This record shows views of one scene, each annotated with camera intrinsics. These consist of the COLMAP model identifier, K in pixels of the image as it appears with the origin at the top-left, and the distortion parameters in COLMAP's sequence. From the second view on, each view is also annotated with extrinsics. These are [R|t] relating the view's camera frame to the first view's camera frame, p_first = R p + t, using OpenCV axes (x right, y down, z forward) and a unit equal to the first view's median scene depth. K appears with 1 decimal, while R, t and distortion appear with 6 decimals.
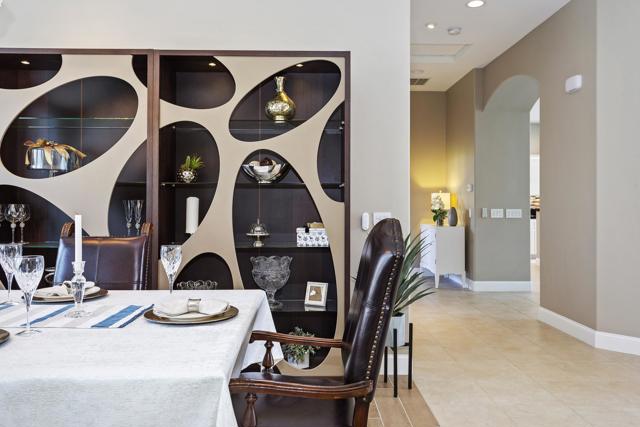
lens RADIAL K [[511.8, 0, 320.6], [0, 511.8, 192.9], [0, 0, 1]] dist [0.007284, 0.003134]
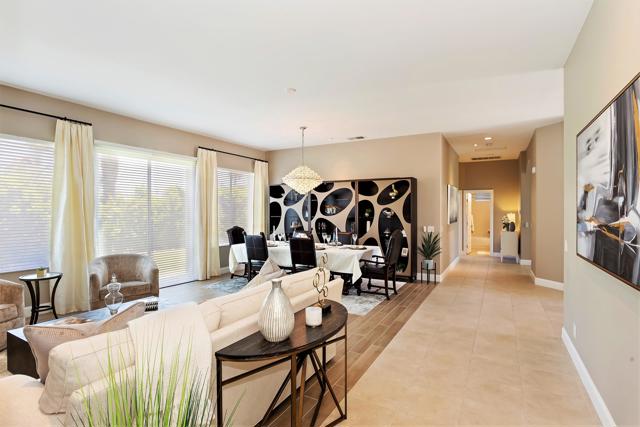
lens RADIAL K [[332.0, 0, 320.0], [0, 332.0, 213.5], [0, 0, 1]] dist [-0.003149, -0.000328]
pose [[0.868060, -0.001283, -0.496458, 0.569938], [0.014139, 0.999655, 0.022139, -0.096090], [0.496258, -0.026237, 0.867778, -1.079782]]
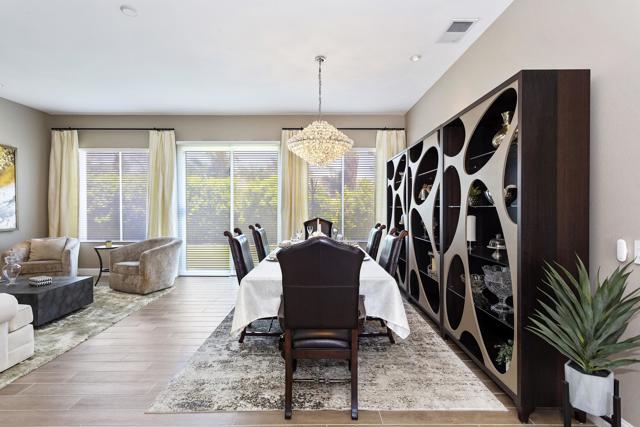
lens RADIAL K [[308.9, 0, 320.6], [0, 308.9, 208.4], [0, 0, 1]] dist [0.001812, -0.000108]
pose [[-0.016365, 0.000262, -0.999866, 0.624787], [0.023155, 0.999732, -0.000117, -0.021696], [0.999598, -0.023154, -0.016366, 0.601058]]
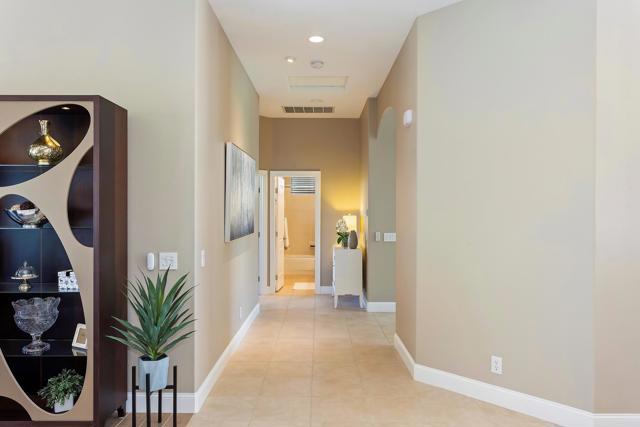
lens RADIAL K [[466.7, 0, 320.0], [0, 466.7, 213.5], [0, 0, 1]] dist [0.003336, 0.002019]
pose [[0.999722, -0.001560, -0.023515, 0.486004], [0.002083, 0.999751, 0.022215, -0.064396], [0.023475, -0.022257, 0.999477, 0.097873]]
